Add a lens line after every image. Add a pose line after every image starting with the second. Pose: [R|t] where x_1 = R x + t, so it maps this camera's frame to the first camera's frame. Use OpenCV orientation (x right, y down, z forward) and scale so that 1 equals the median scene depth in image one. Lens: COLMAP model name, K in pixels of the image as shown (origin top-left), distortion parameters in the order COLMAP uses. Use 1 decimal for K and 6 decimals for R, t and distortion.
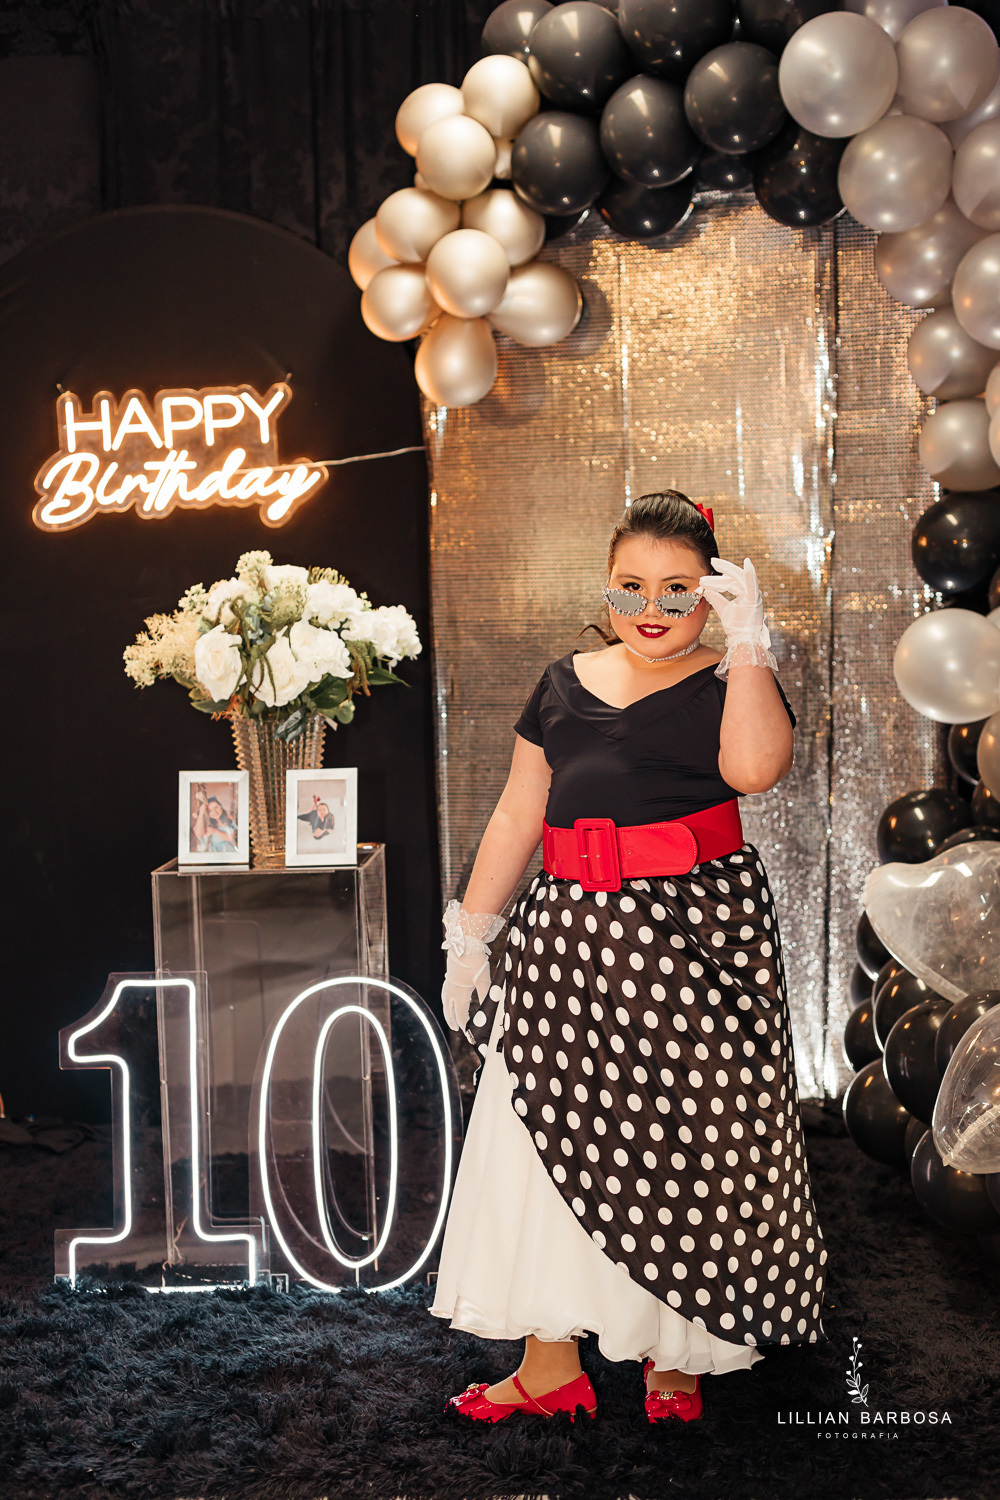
lens RADIAL K [[2198.5, 0, 487.3], [0, 2198.5, 758.7], [0, 0, 1]] dist [0.000346, -0.054335]
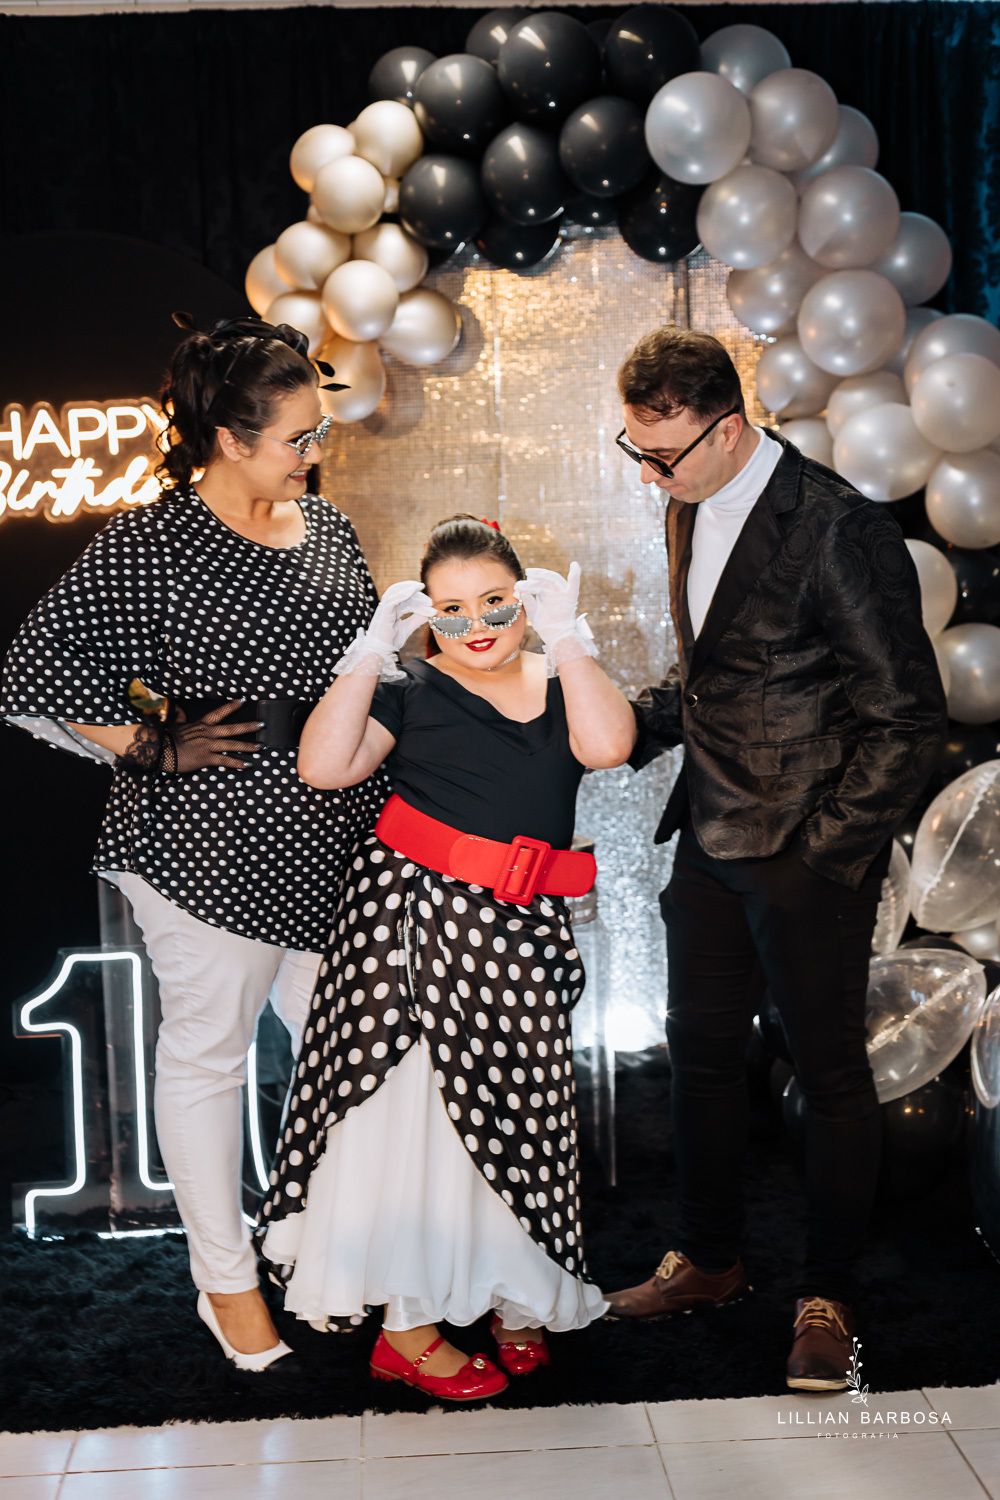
lens RADIAL K [[2108.2, 0, 480.5], [0, 2108.2, 752.0], [0, 0, 1]] dist [-0.001304, -0.049698]
pose [[0.994899, -0.013416, 0.099978, -0.056587], [0.011375, 0.999716, 0.020958, -0.017180], [-0.100231, -0.019714, 0.994769, -0.054403]]
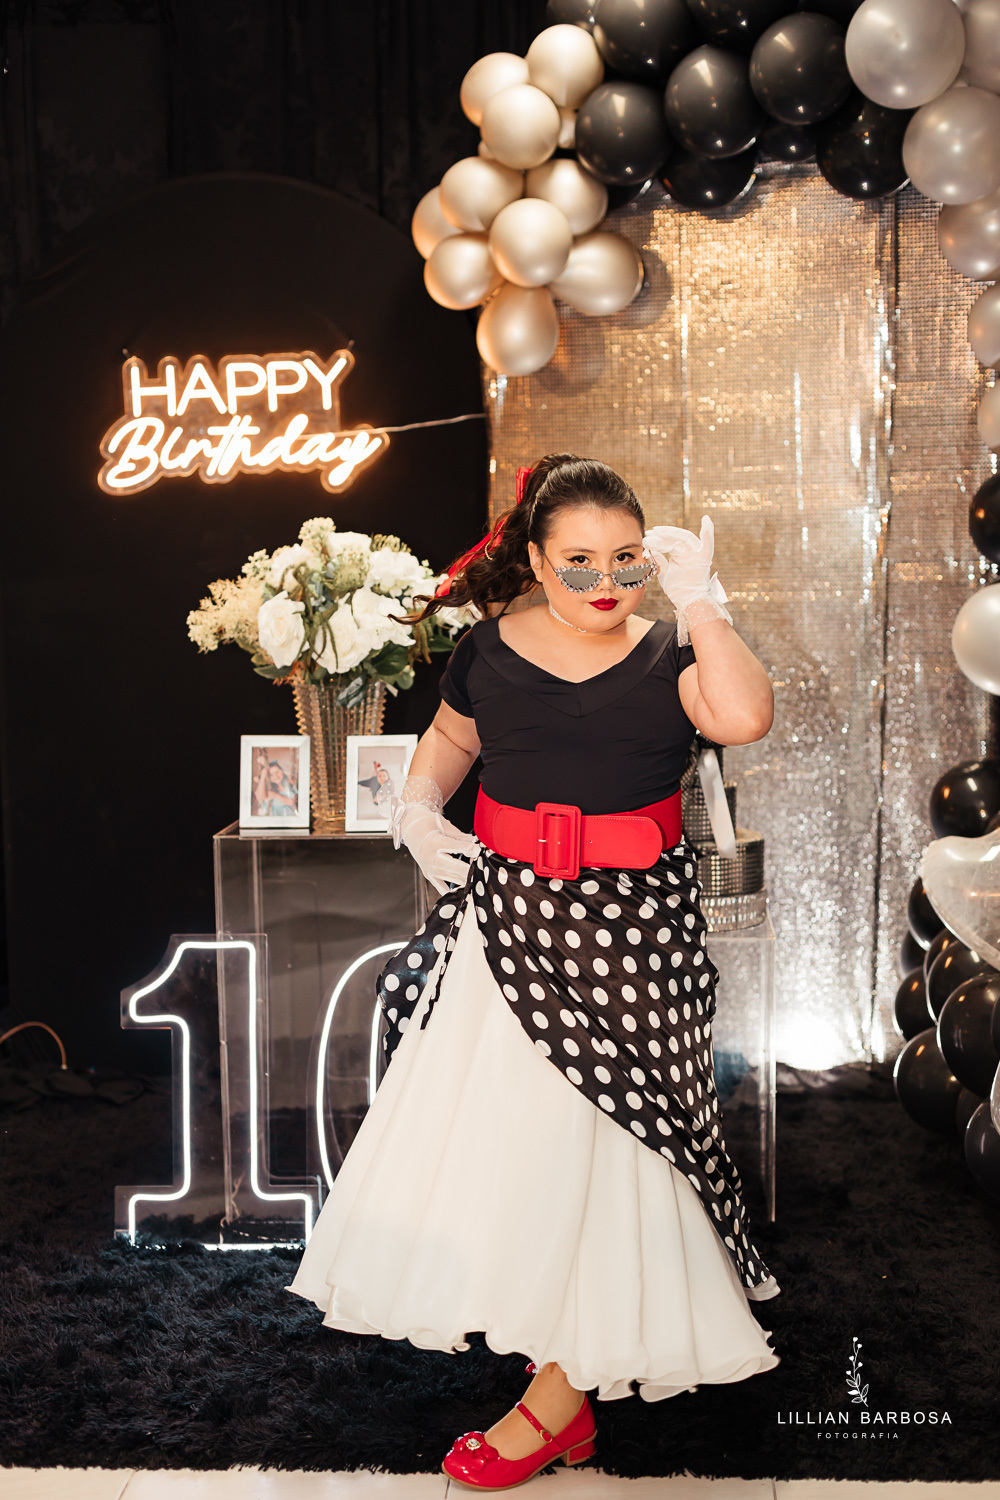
lens RADIAL K [[2108.2, 0, 480.5], [0, 2108.2, 752.0], [0, 0, 1]] dist [-0.001304, -0.049698]
pose [[0.999671, 0.012000, -0.022685, -0.007018], [-0.011527, 0.999716, 0.020875, -0.007277], [0.022929, -0.020606, 0.999525, 0.029116]]
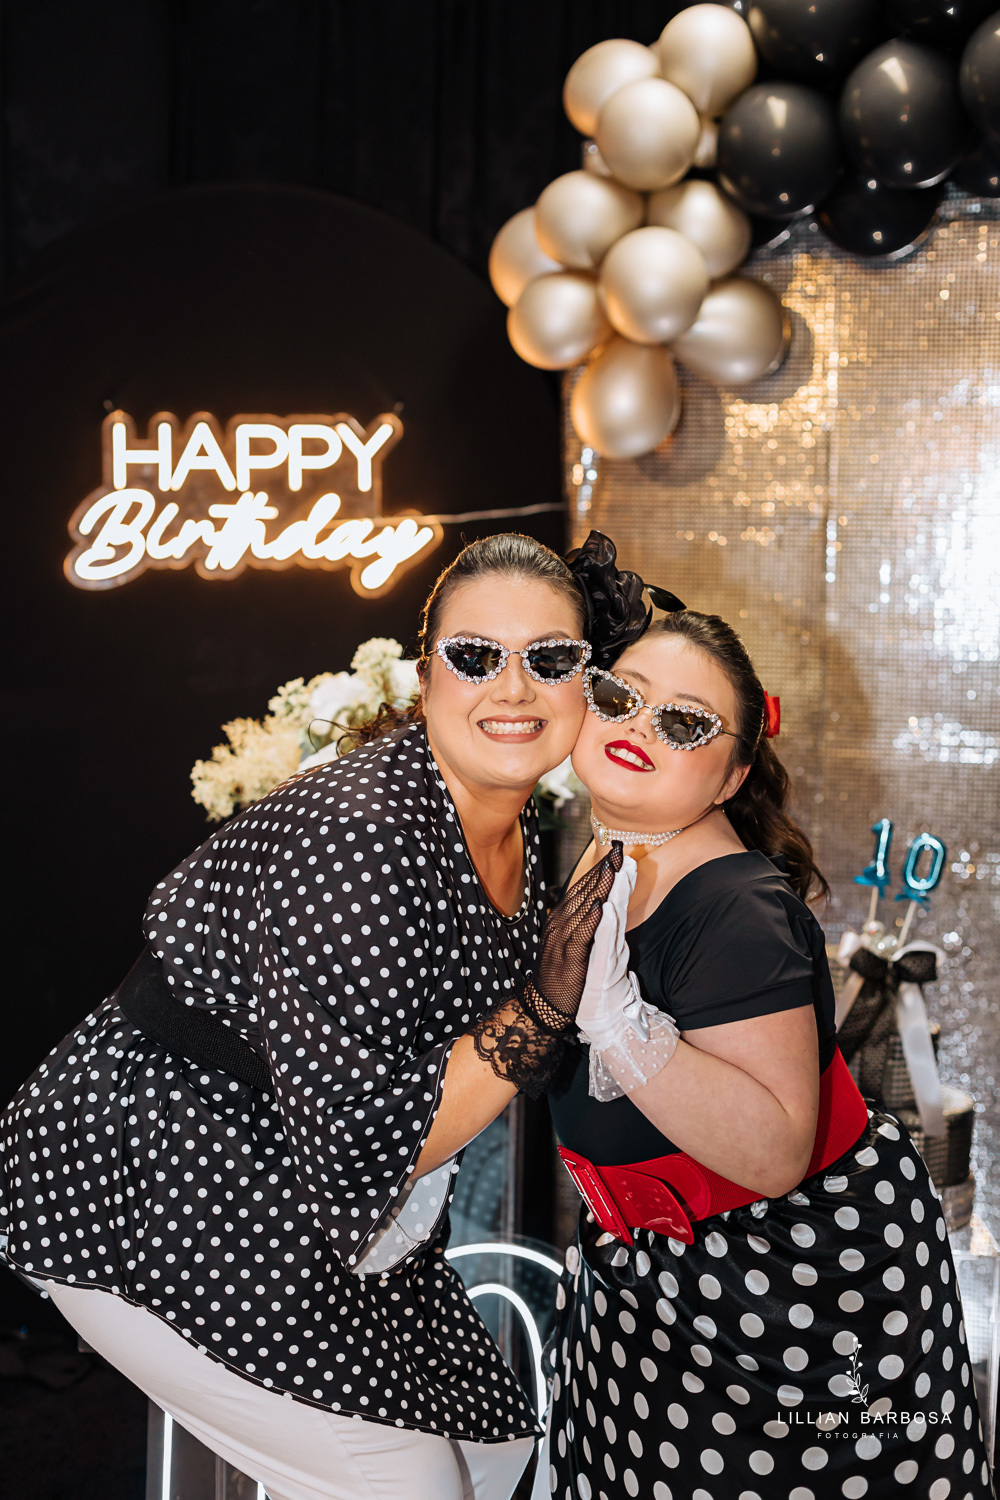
lens RADIAL K [[2112.3, 0, 493.3], [0, 2112.3, 770.0], [0, 0, 1]] dist [-0.004433, -0.030876]
pose [[0.998574, 0.050001, 0.018719, -0.069354], [-0.049798, 0.998697, -0.011164, -0.039879], [-0.019253, 0.010216, 0.999762, 0.261264]]
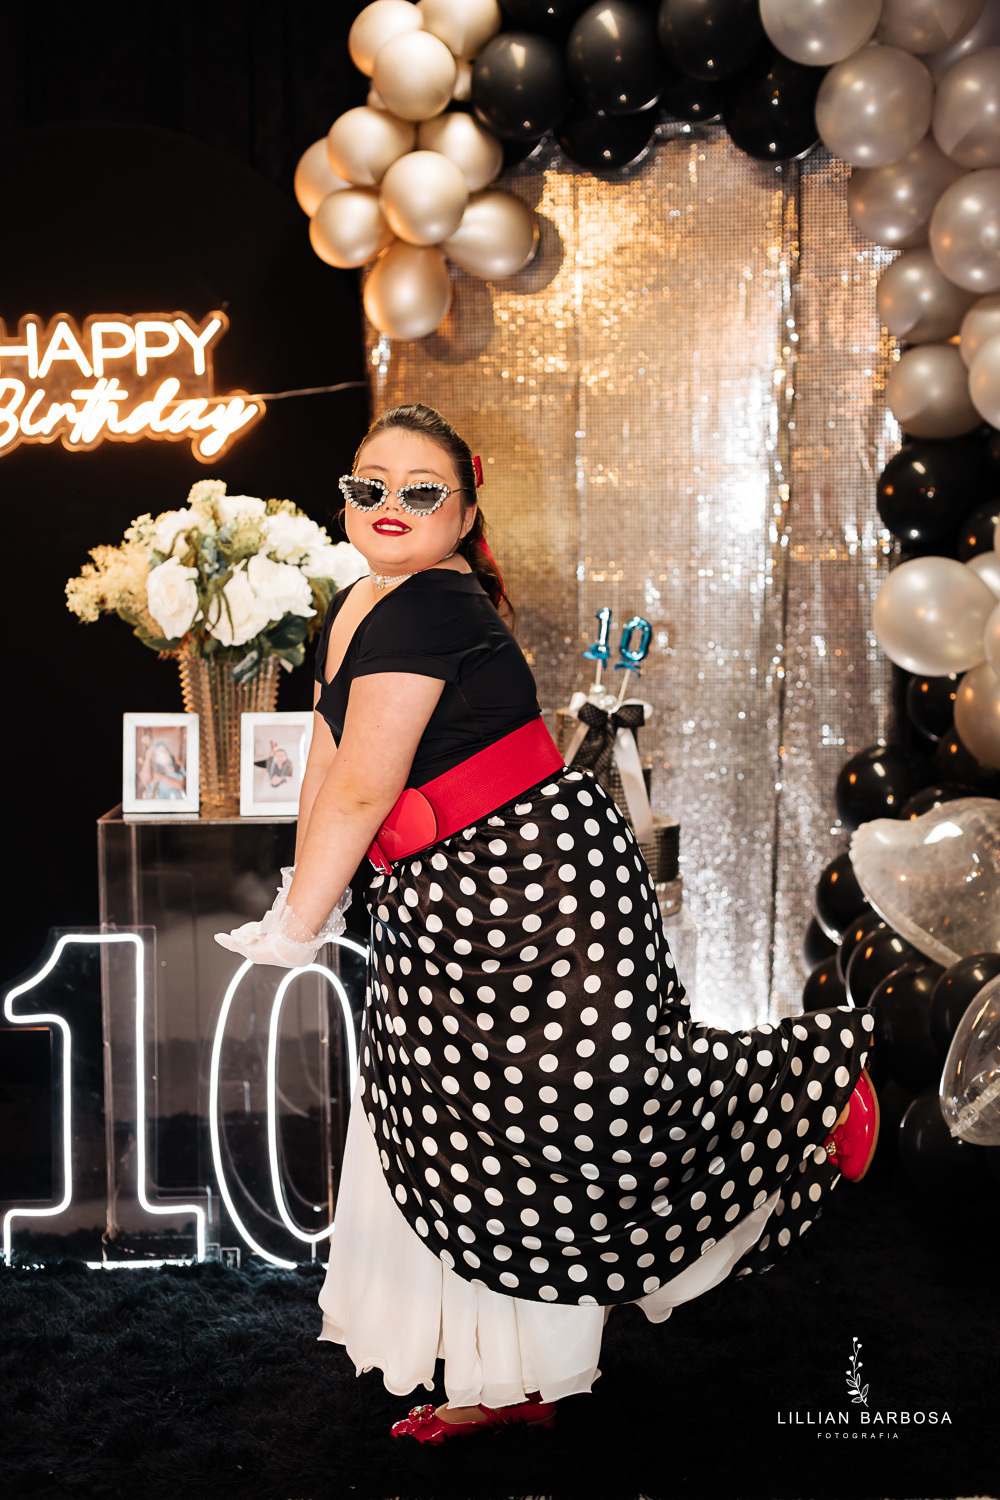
lens RADIAL K [[2109.5, 0, 475.6], [0, 2109.5, 749.8], [0, 0, 1]] dist [-0.001080, -0.074136]
pose [[0.997403, 0.013788, 0.070687, -0.047483], [-0.014836, 0.999787, 0.014316, 0.005443], [-0.070475, -0.015328, 0.997396, 0.079738]]
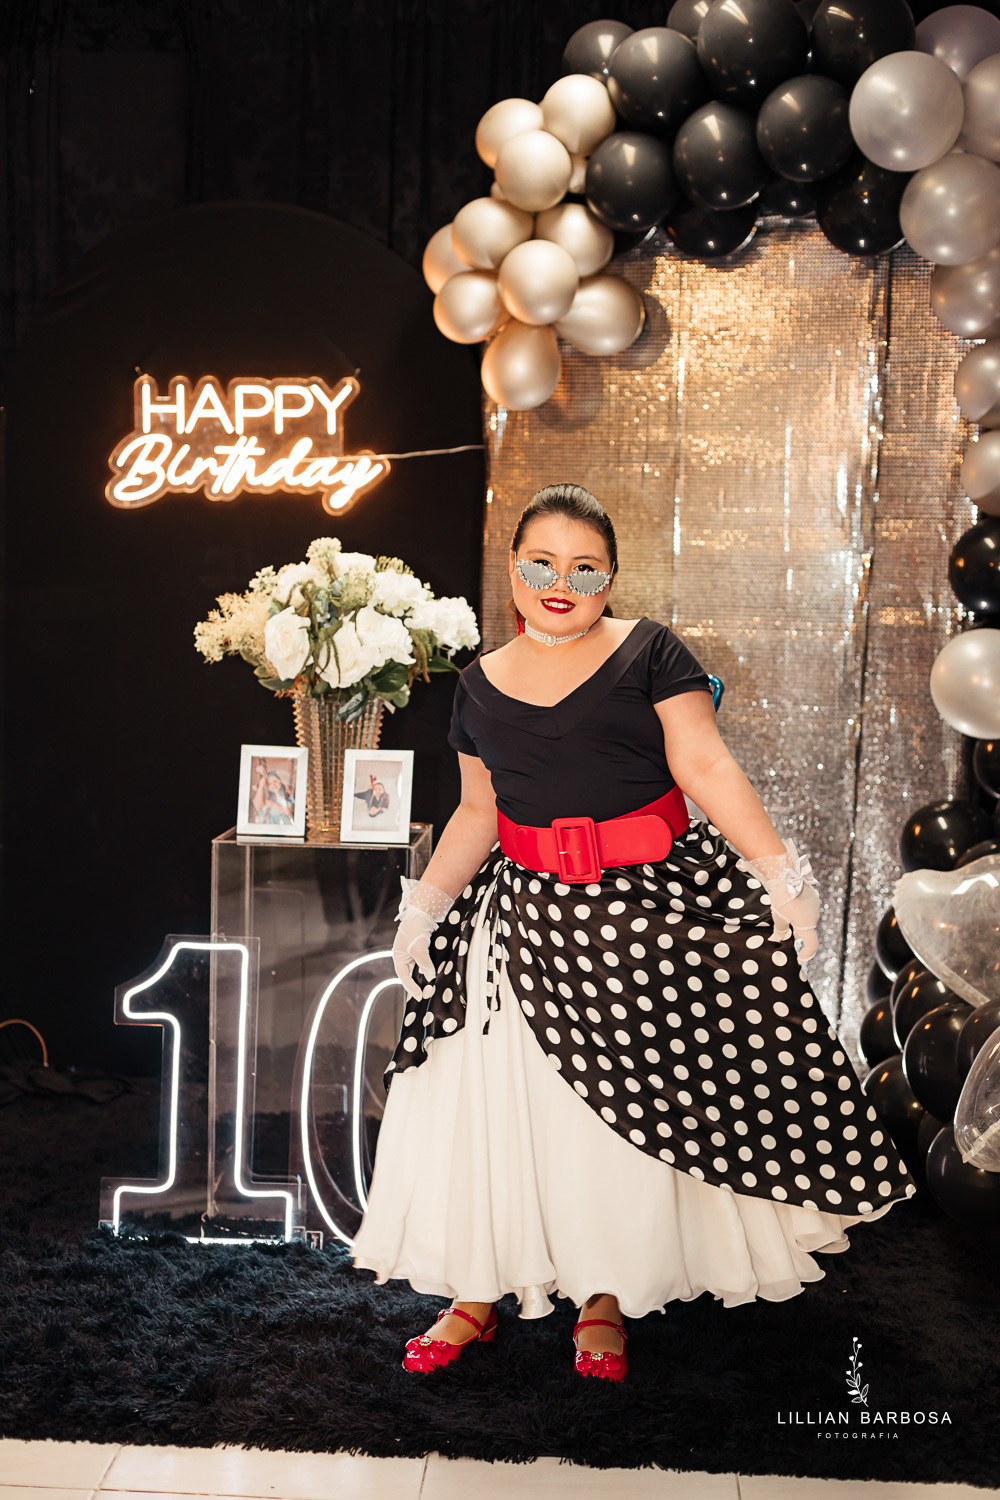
lens RADIAL K [[2107.4, 0, 485.6], [0, 2107.4, 746.8], [0, 0, 1]] dist [0.001249, -0.062951]
pose [[0.998563, 0.053592, -0.000529, -0.021185], [-0.053591, 0.998562, 0.001599, -0.001000], [0.000614, -0.001568, 0.999999, 0.000169]]
